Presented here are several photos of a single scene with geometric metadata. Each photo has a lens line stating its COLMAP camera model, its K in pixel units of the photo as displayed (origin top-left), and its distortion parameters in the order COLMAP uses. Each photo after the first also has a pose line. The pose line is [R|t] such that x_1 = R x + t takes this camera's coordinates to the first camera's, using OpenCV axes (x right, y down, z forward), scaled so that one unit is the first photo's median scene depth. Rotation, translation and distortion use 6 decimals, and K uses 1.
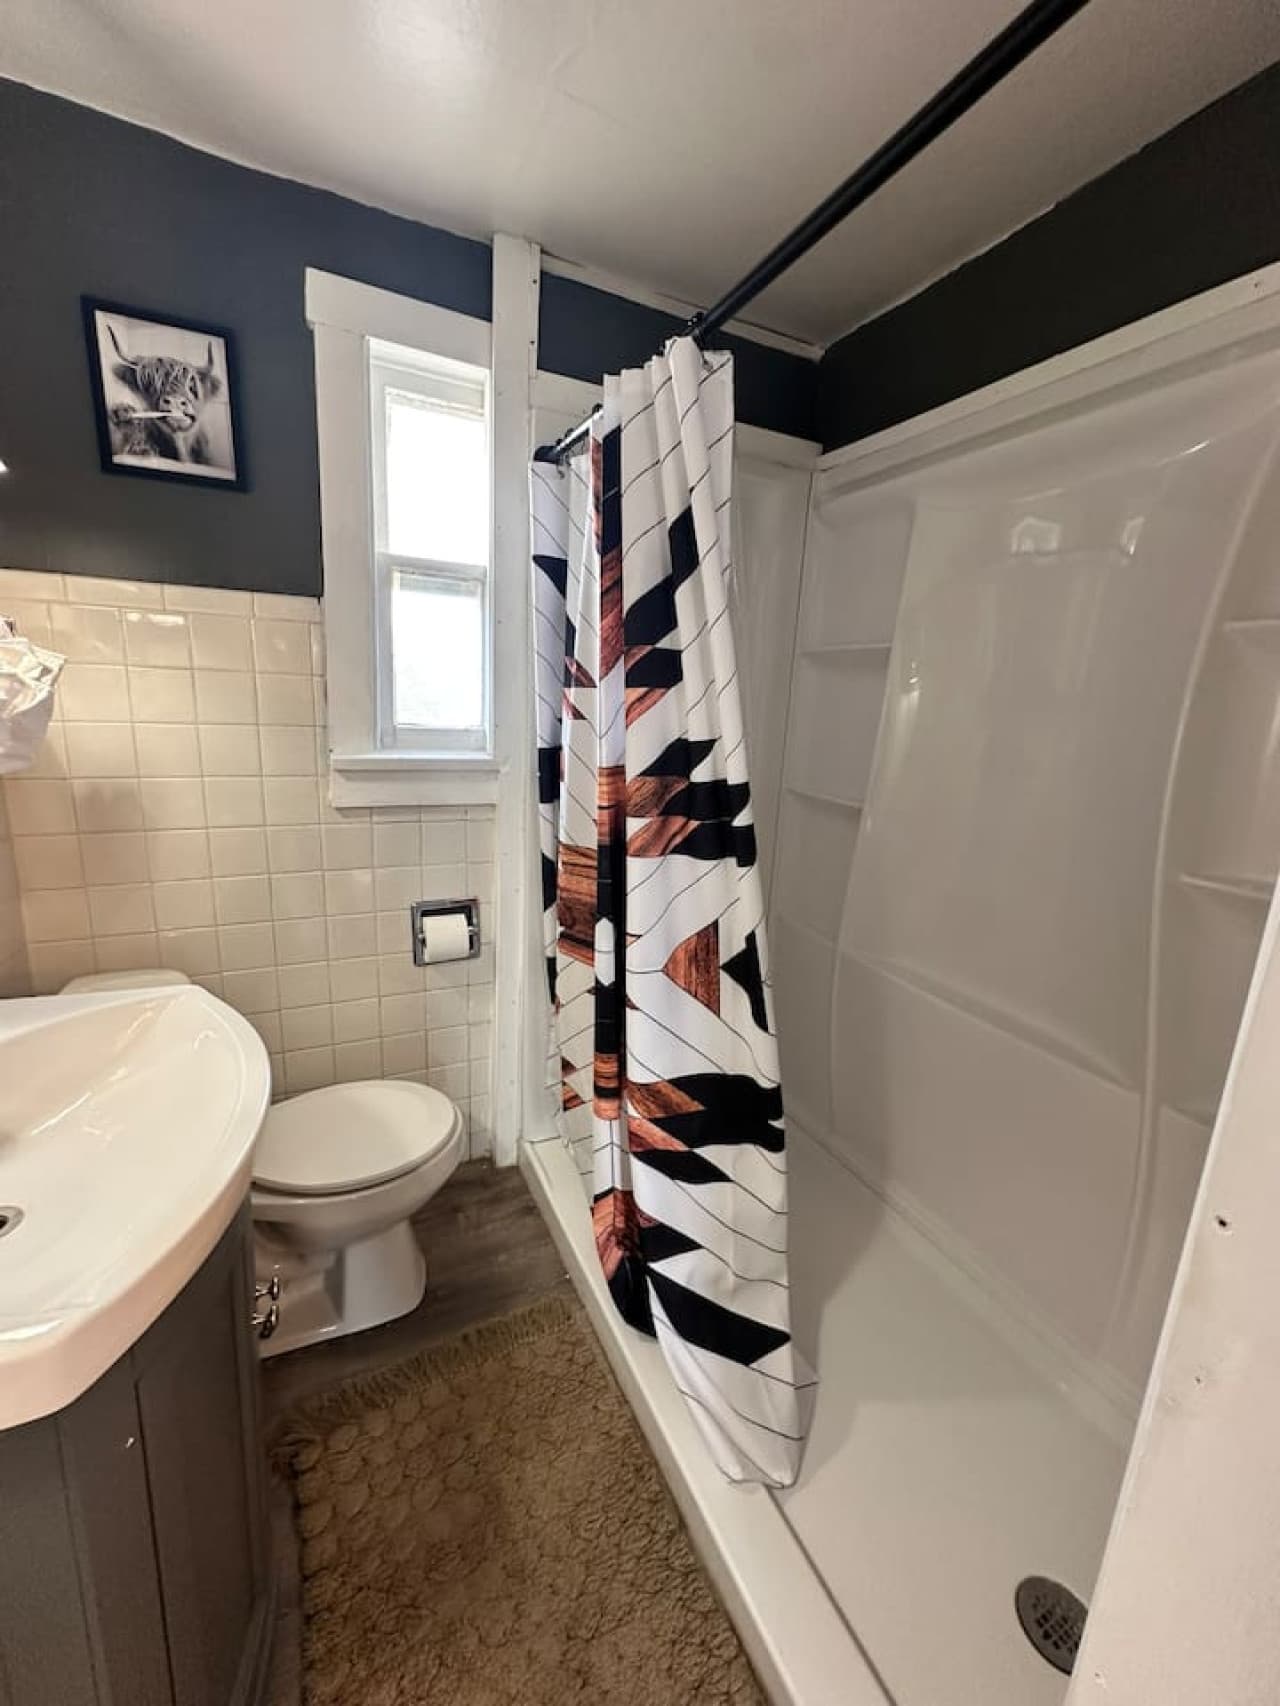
lens RADIAL K [[678.0, 0, 637.7], [0, 678.0, 853.6], [0, 0, 1]] dist [-0.000699, 0.000784]
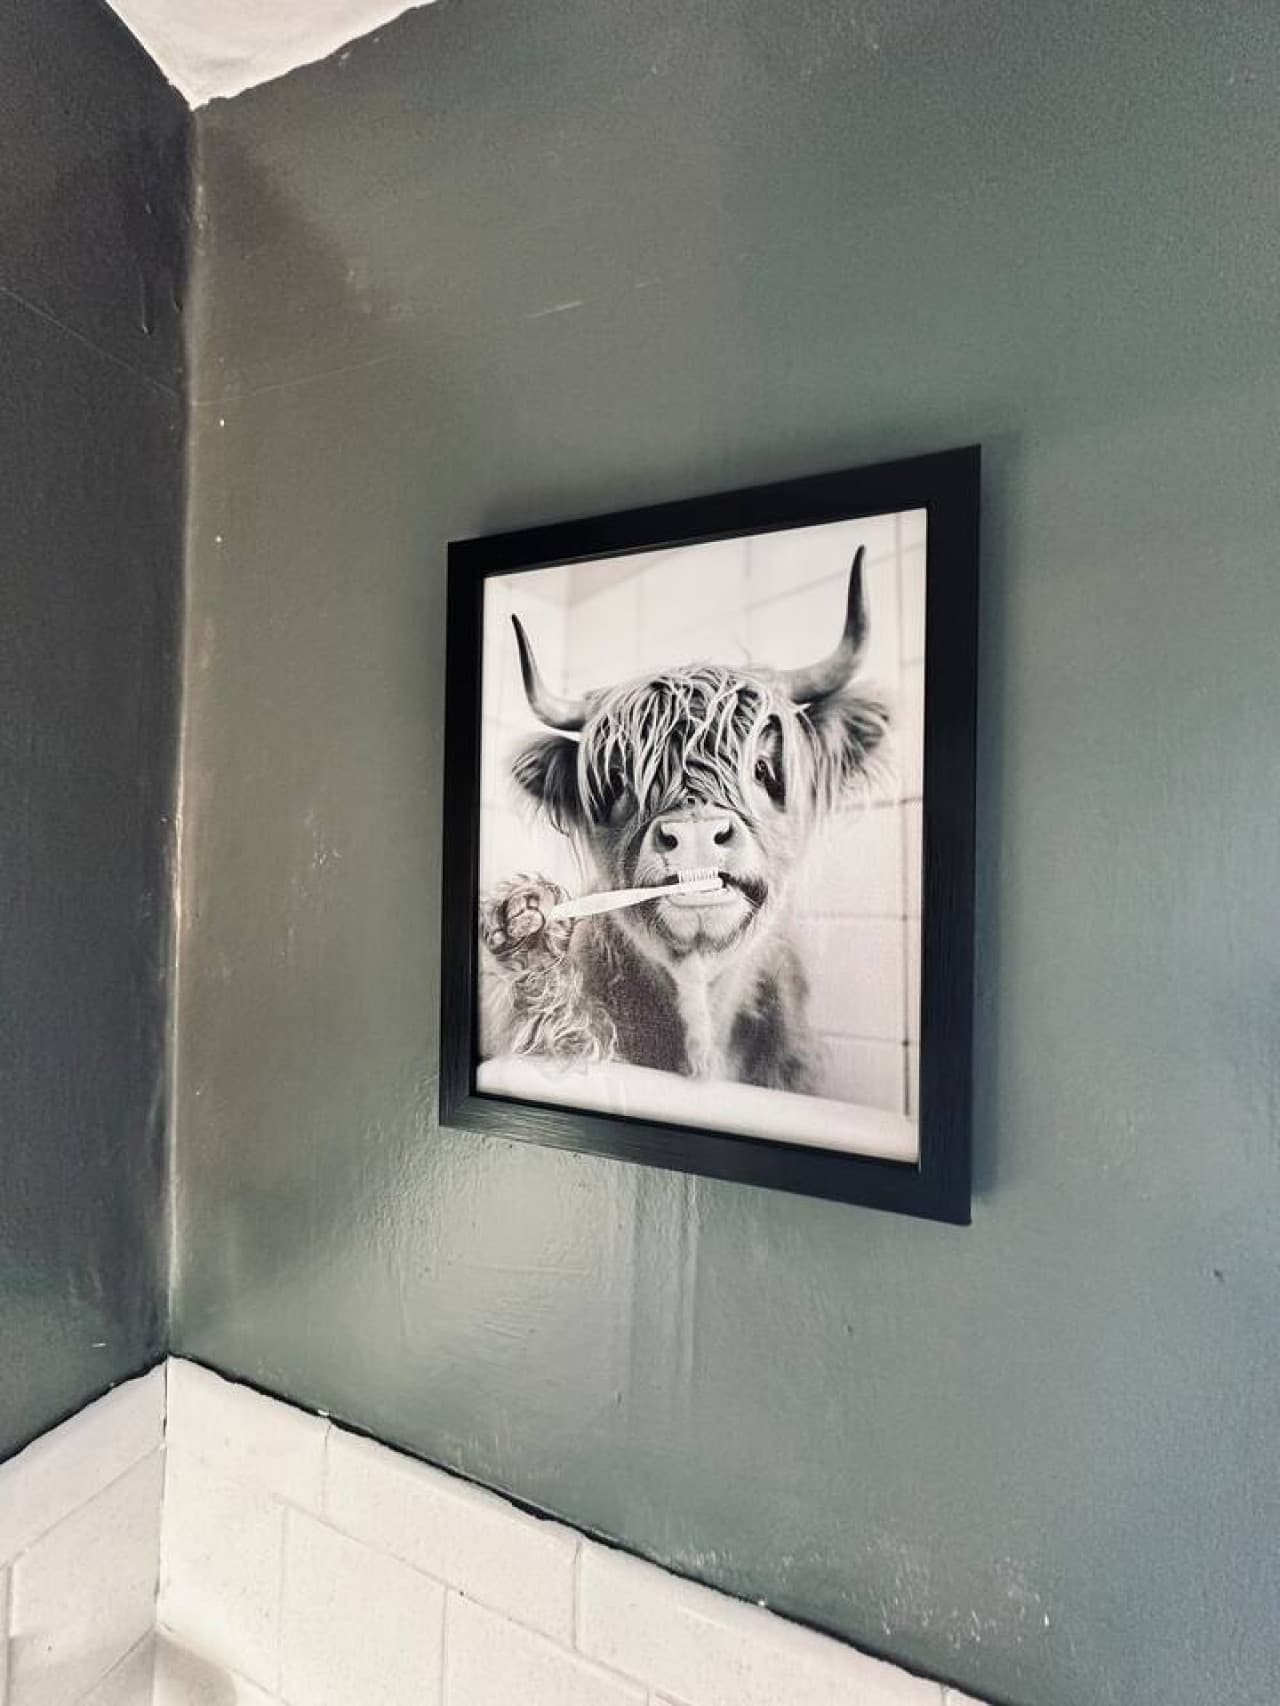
lens RADIAL K [[678.0, 0, 634.8], [0, 678.0, 847.0], [0, 0, 1]] dist [-0.000699, 0.000784]
pose [[0.674606, -0.037155, -0.737242, -0.523795], [-0.152126, 0.970296, -0.188102, -0.610604], [0.722333, 0.239049, 0.648916, 0.830655]]
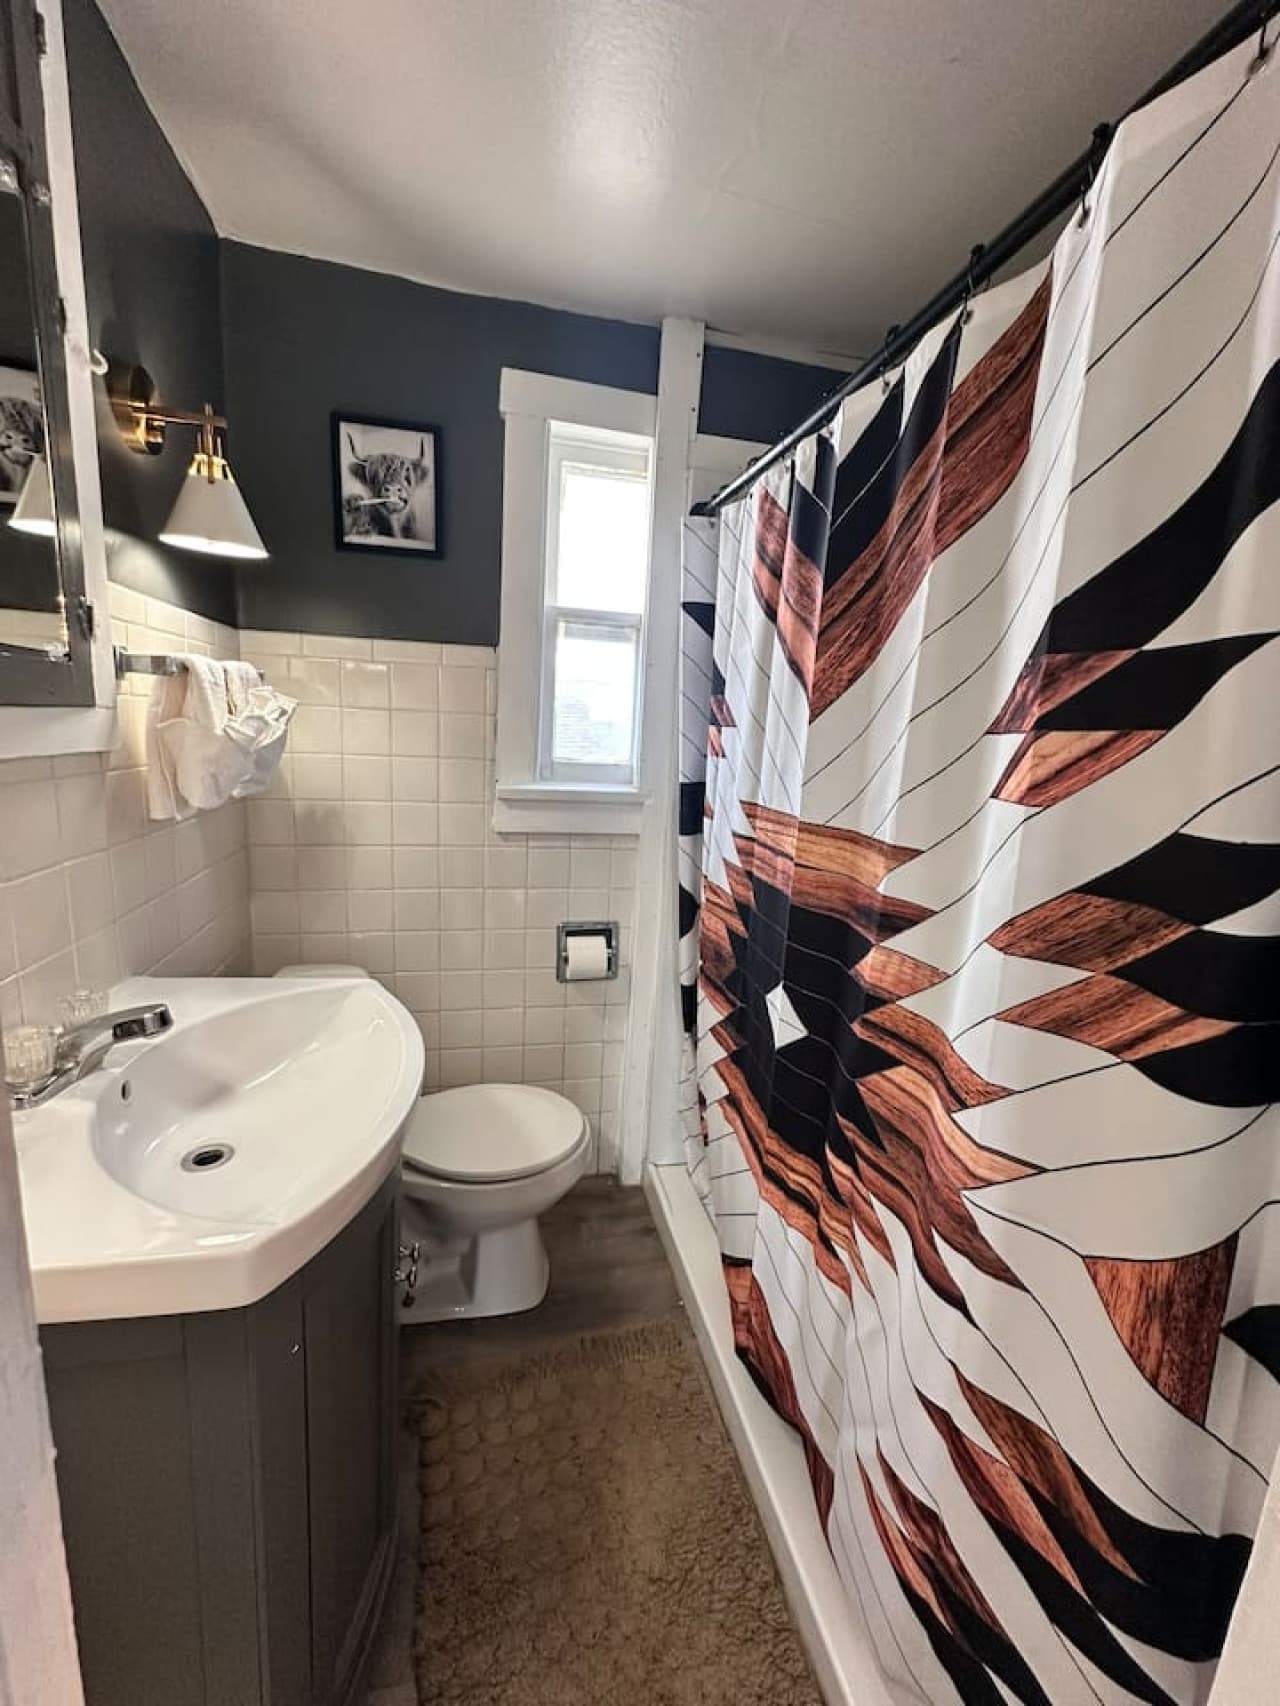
lens RADIAL K [[678.0, 0, 638.5], [0, 678.0, 854.3], [0, 0, 1]] dist [-0.000699, 0.000784]
pose [[0.974350, 0.044167, -0.220663, 0.031296], [-0.054442, 0.997687, -0.040698, 0.001075], [0.218355, 0.051668, 0.974501, -0.036788]]
